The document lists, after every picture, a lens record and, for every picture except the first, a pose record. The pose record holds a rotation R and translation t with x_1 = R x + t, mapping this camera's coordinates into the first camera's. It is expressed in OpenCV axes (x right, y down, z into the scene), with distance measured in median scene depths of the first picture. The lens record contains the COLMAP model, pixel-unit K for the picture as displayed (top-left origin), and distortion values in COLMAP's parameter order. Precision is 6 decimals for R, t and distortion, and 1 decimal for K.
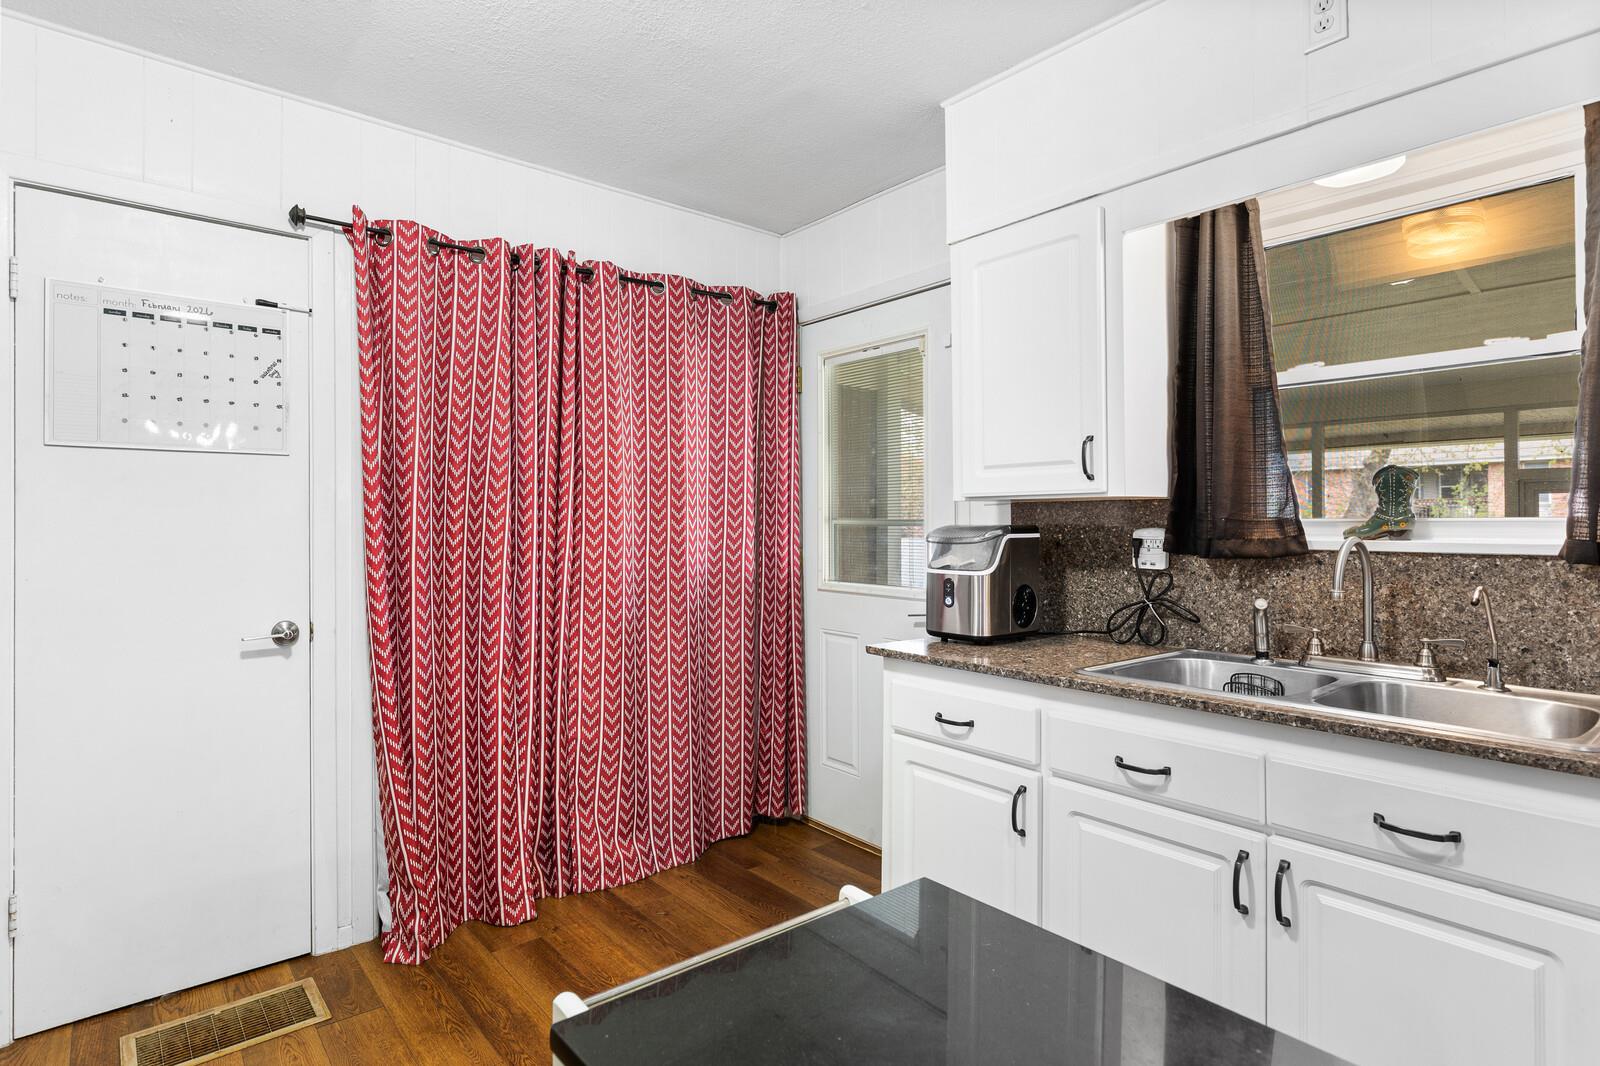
lens RADIAL K [[829.7, 0, 810.0], [0, 829.7, 516.2], [0, 0, 1]] dist [0.005515, 0.000441]
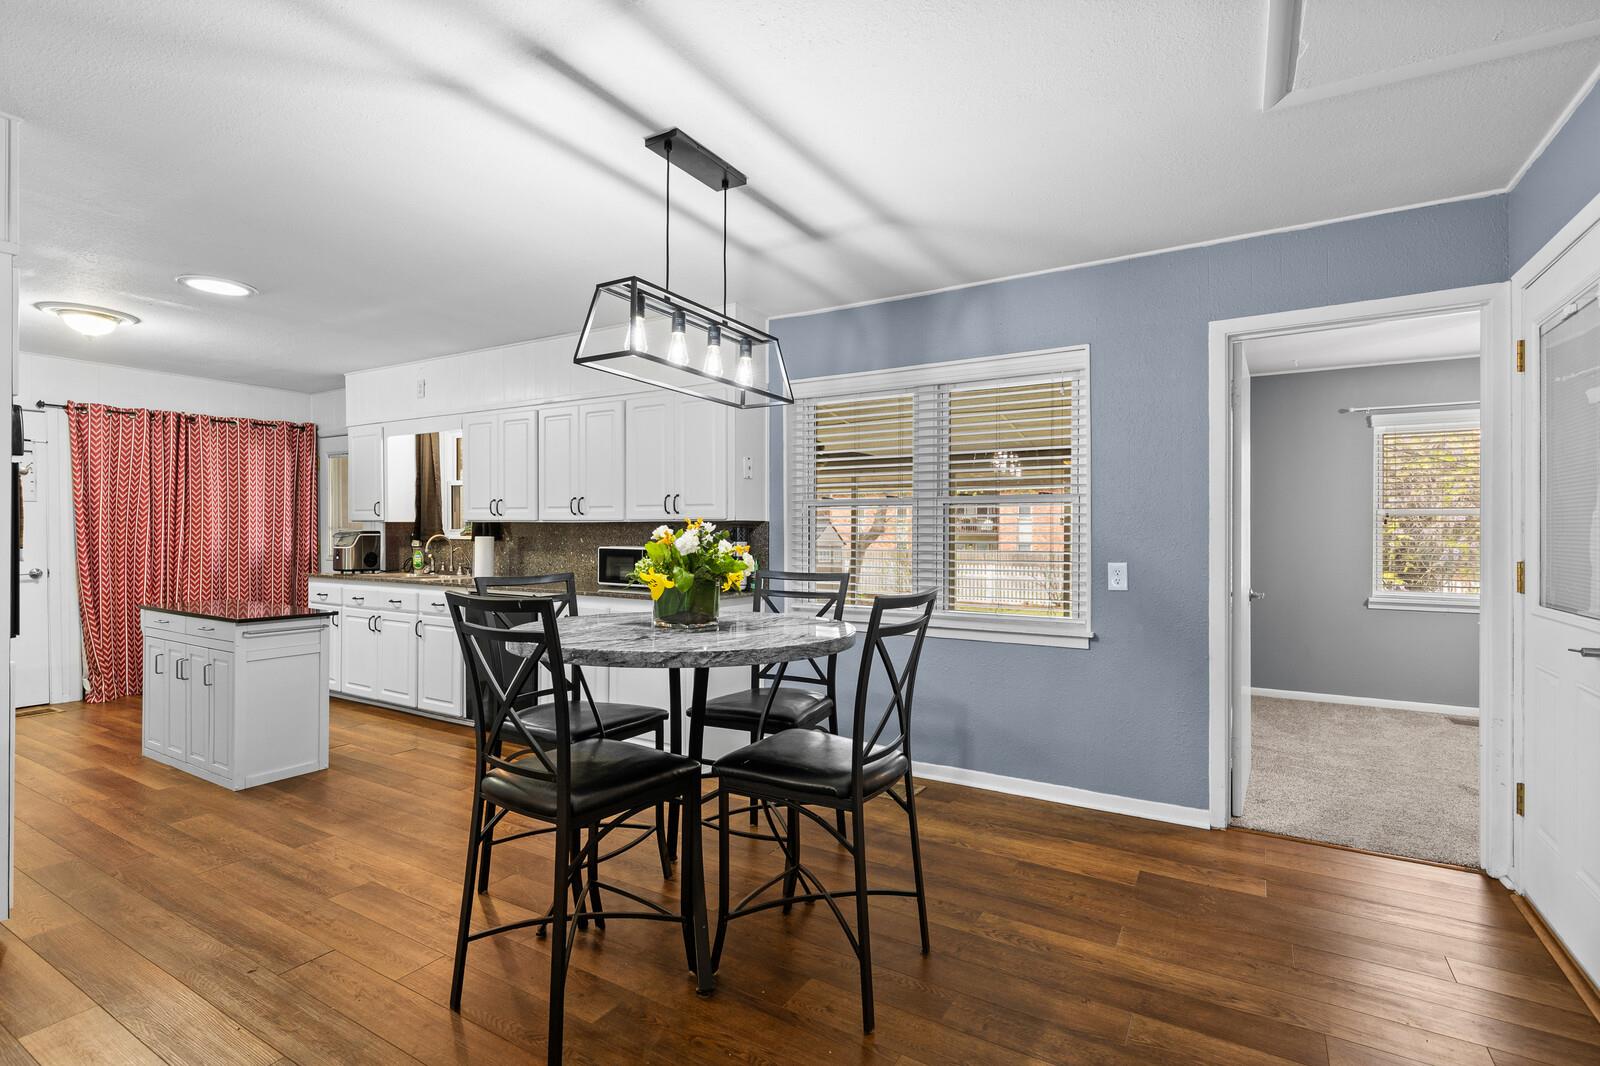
lens RADIAL K [[756.7, 0, 792.4], [0, 756.7, 534.5], [0, 0, 1]] dist [0.006590, 0.001352]
pose [[0.950881, 0.001128, 0.309555, 0.758512], [-0.006043, 0.999870, 0.014920, -0.021931], [-0.309498, -0.016058, 0.950765, -1.741939]]
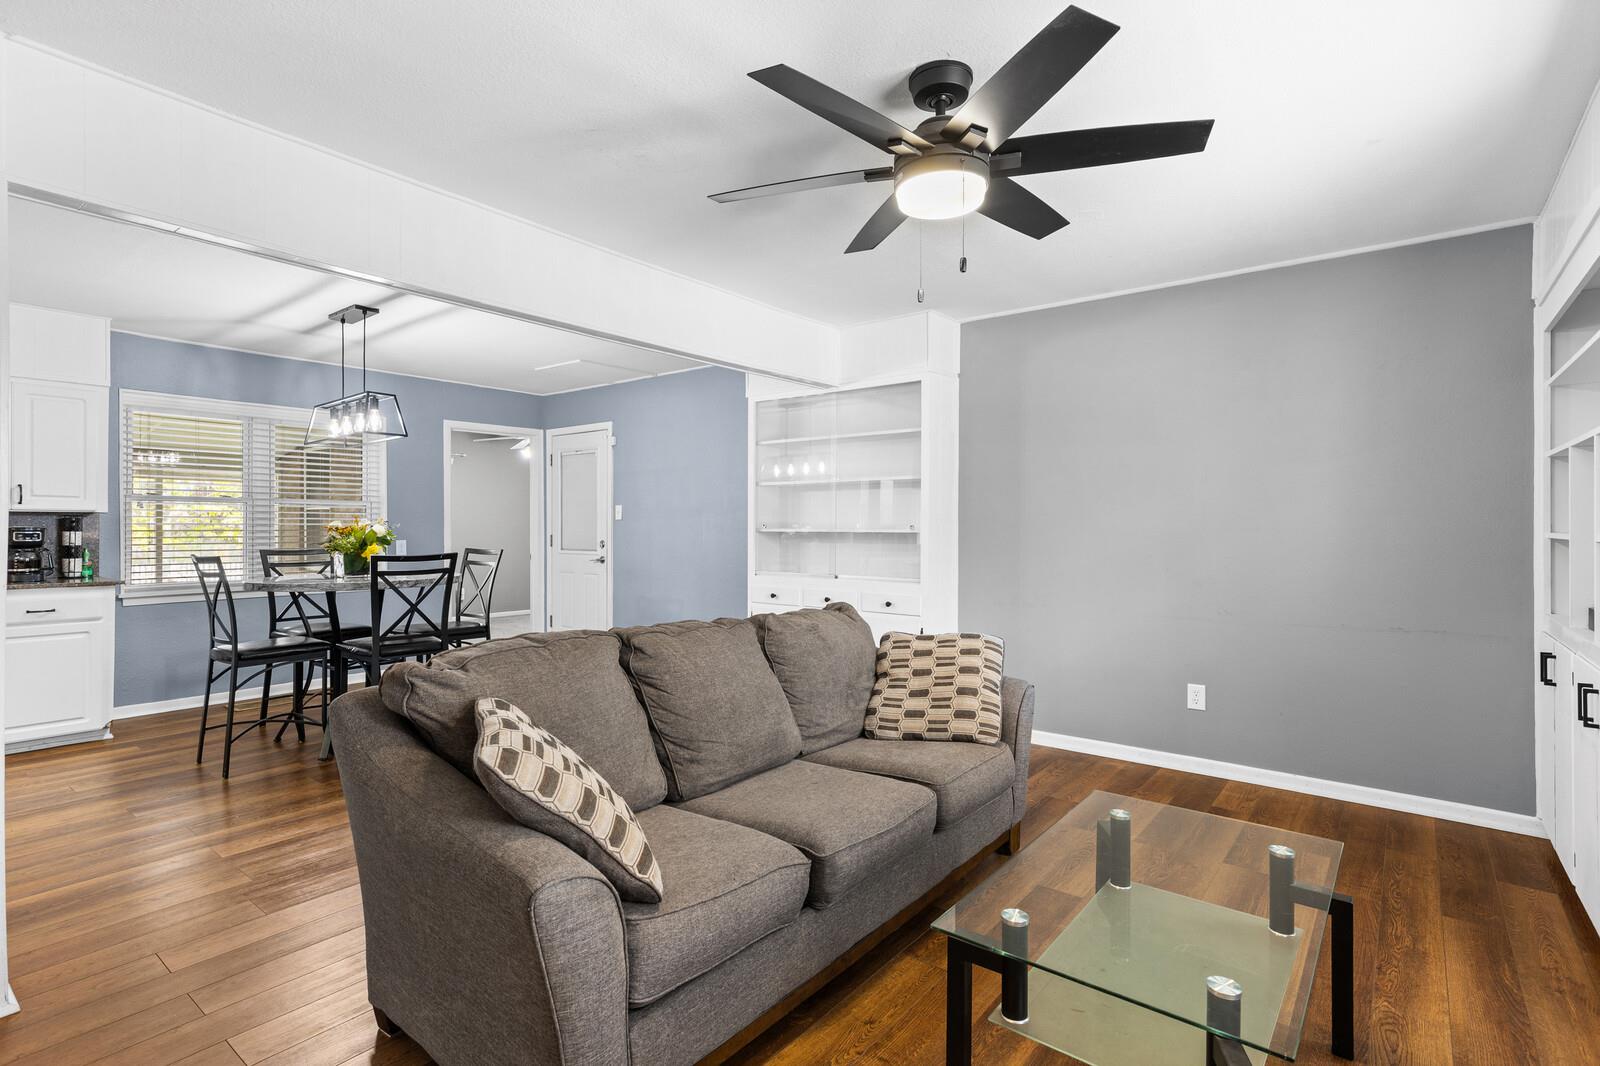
lens RADIAL K [[783.8, 0, 795.1], [0, 783.8, 526.9], [0, 0, 1]] dist [0.005750, 0.000419]
pose [[-0.172419, -0.002196, 0.985021, -0.980304], [-0.020869, 0.999781, -0.001424, -0.023777], [-0.984803, -0.020802, -0.172427, -1.449908]]
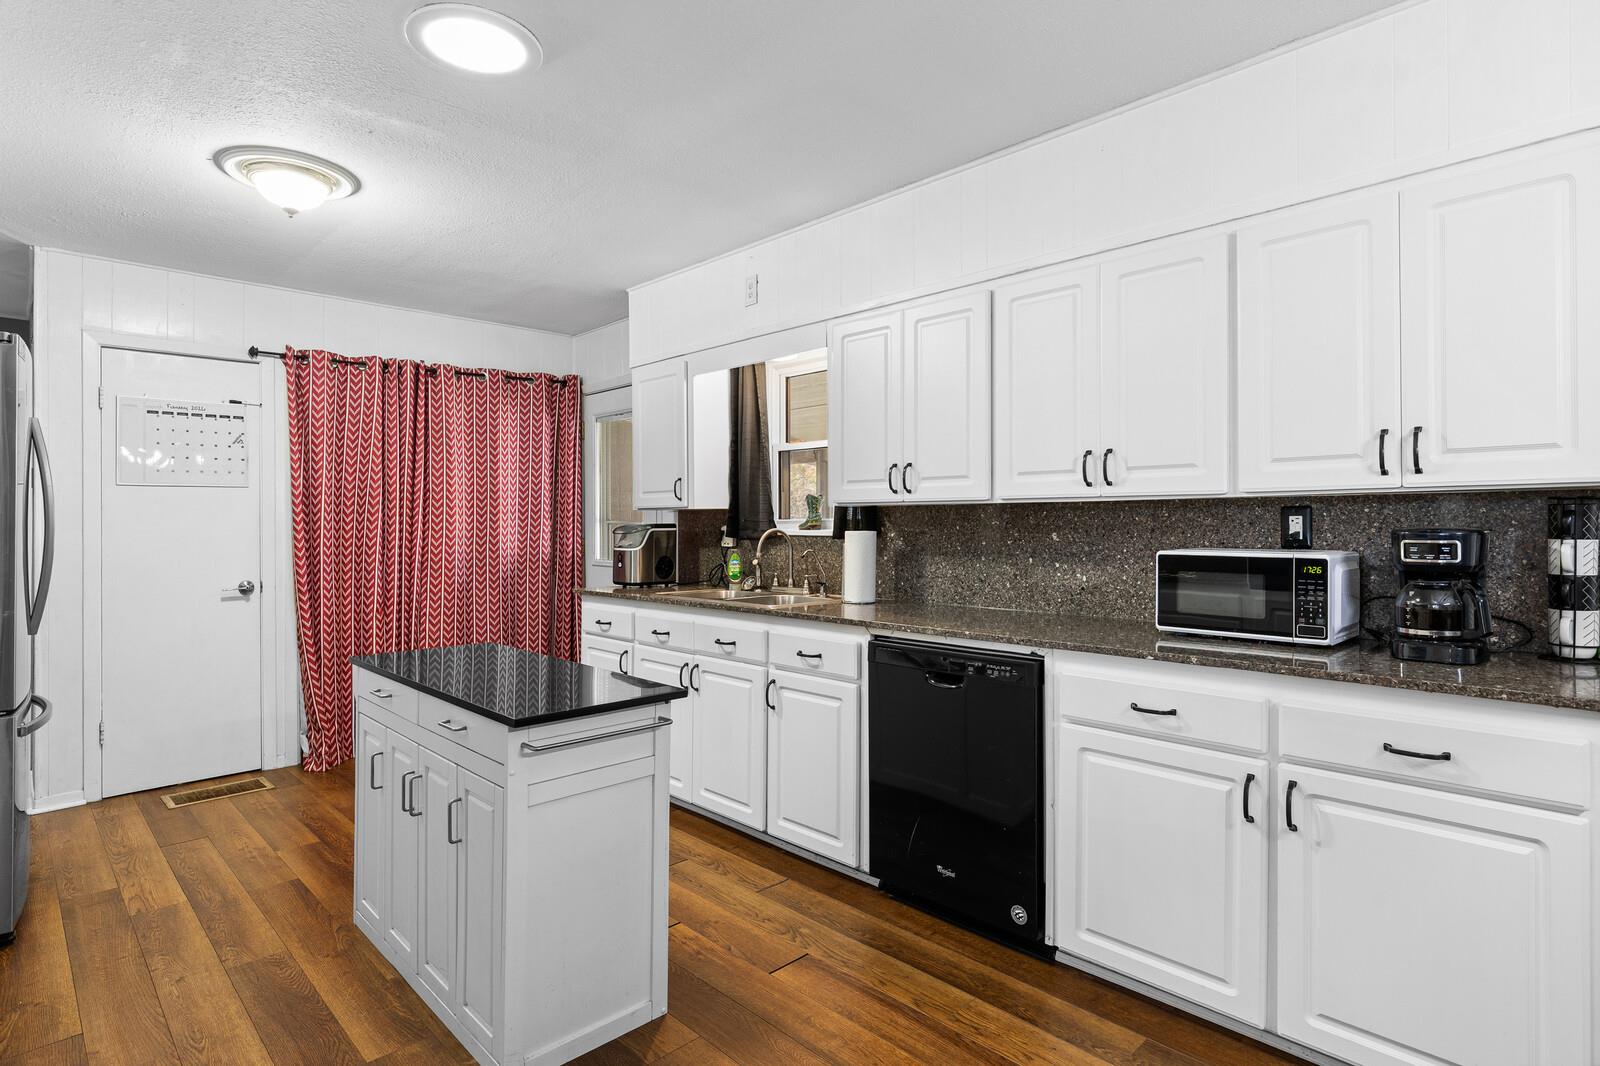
lens RADIAL K [[829.7, 0, 805.0], [0, 829.7, 506.2], [0, 0, 1]] dist [0.005515, 0.000441]
pose [[0.997836, -0.005593, 0.065512, 0.414903], [0.006275, 0.999928, -0.010207, -0.006474], [-0.065450, 0.010596, 0.997800, -0.796738]]
